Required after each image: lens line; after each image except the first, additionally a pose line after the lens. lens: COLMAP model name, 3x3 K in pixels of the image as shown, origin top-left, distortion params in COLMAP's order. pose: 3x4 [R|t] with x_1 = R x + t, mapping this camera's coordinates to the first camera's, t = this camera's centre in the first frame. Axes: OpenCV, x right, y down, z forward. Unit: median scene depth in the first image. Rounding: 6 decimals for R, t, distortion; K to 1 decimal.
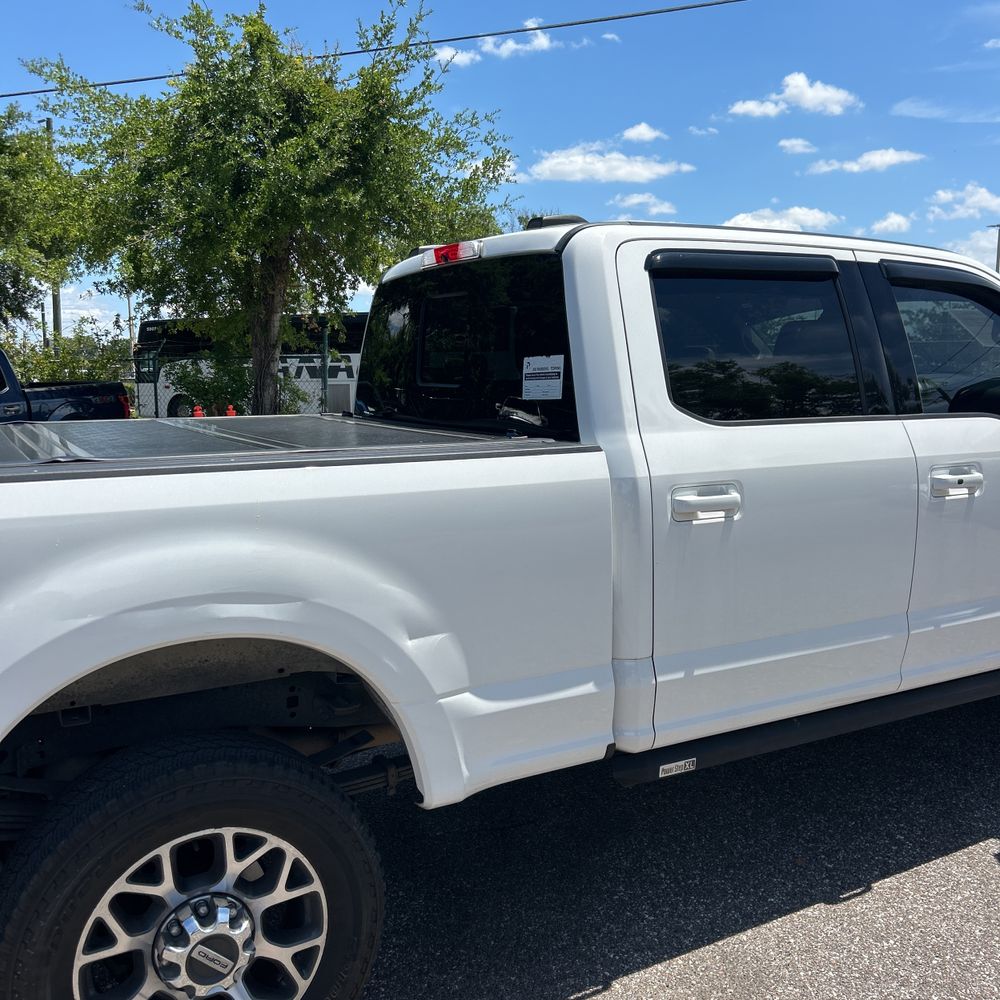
lens RADIAL K [[1017.3, 0, 493.8], [0, 1017.3, 496.7], [0, 0, 1]] dist [0.021651, 0.000000]
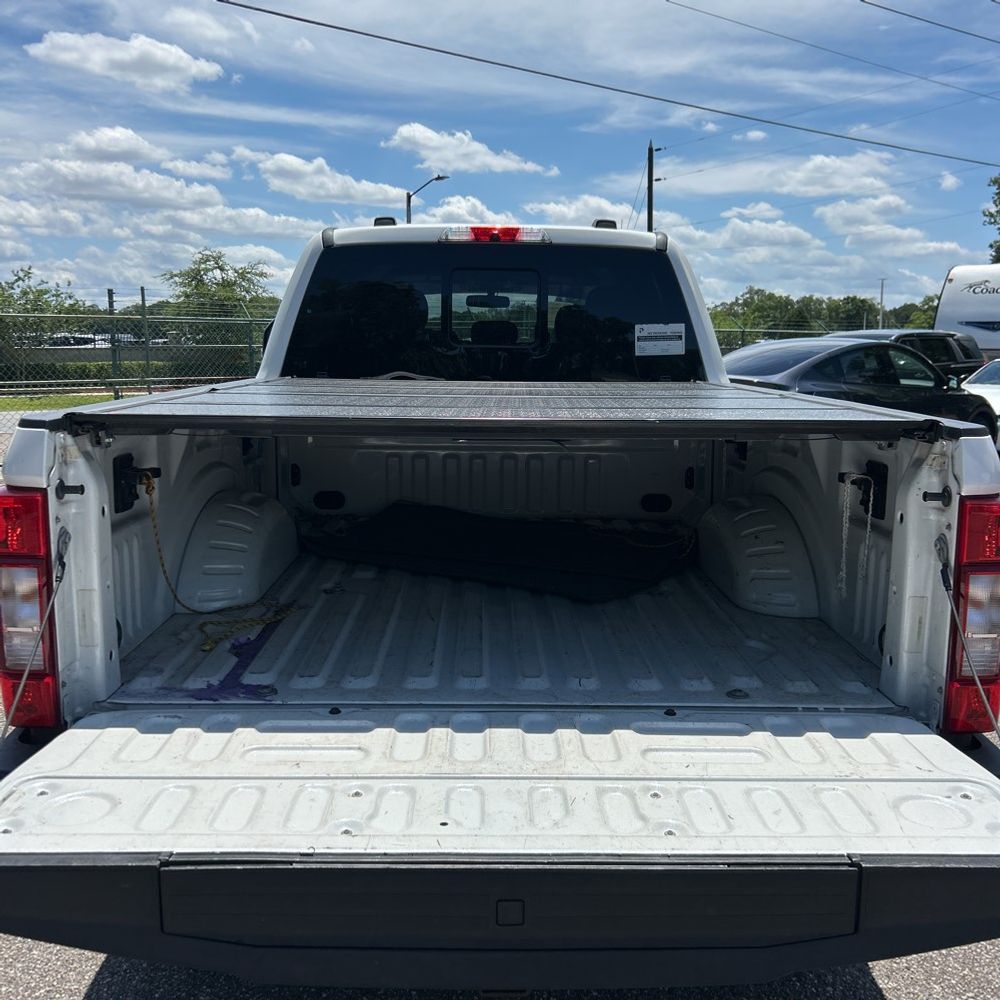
lens RADIAL K [[1017.3, 0, 489.9], [0, 1017.3, 499.4], [0, 0, 1]] dist [0.021651, 0.000000]
pose [[0.474795, -0.121465, 0.871674, -1.201078], [0.102712, 0.991310, 0.082190, -0.034266], [-0.874083, 0.050508, 0.483145, 0.489893]]
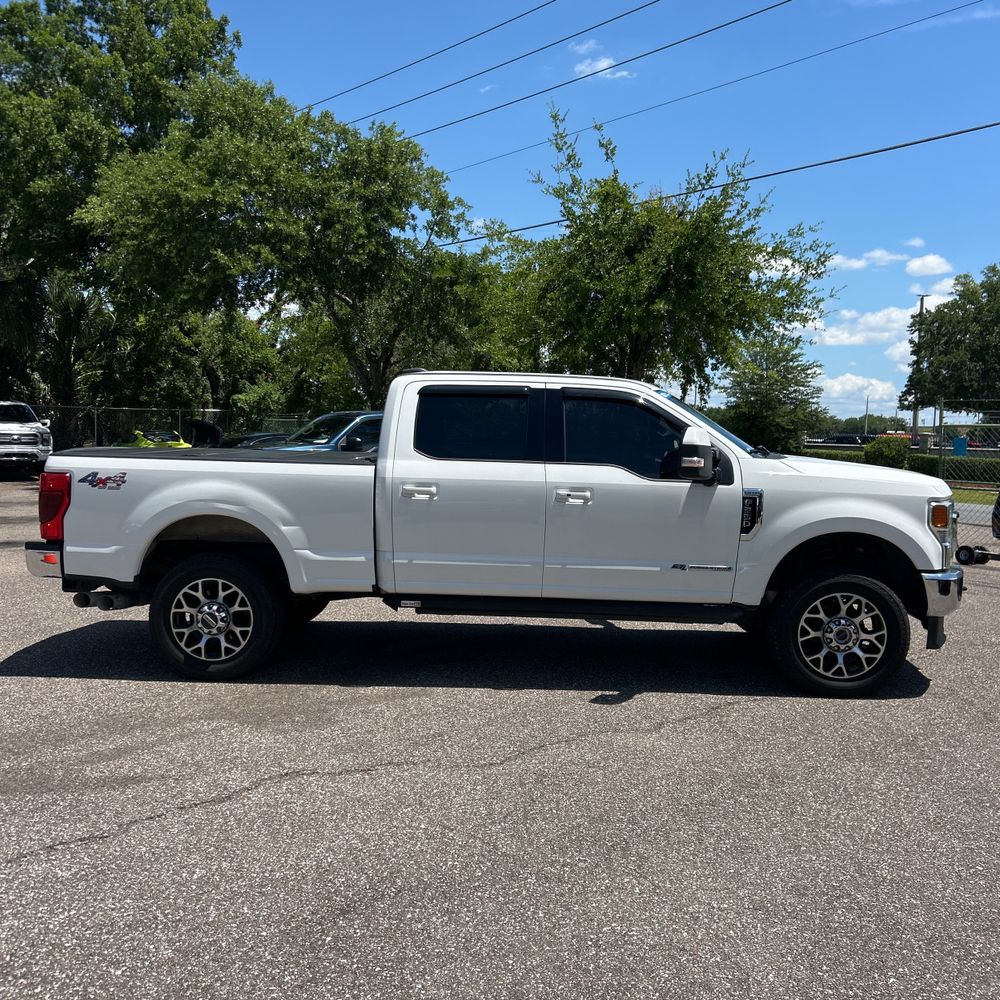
lens RADIAL K [[1017.3, 0, 486.8], [0, 1017.3, 499.9], [0, 0, 1]] dist [0.021651, 0.000000]
pose [[0.848982, 0.069521, -0.523828, 1.393774], [-0.100678, 0.994430, -0.031193, 0.075035], [0.518742, 0.079221, 0.851252, -0.827954]]
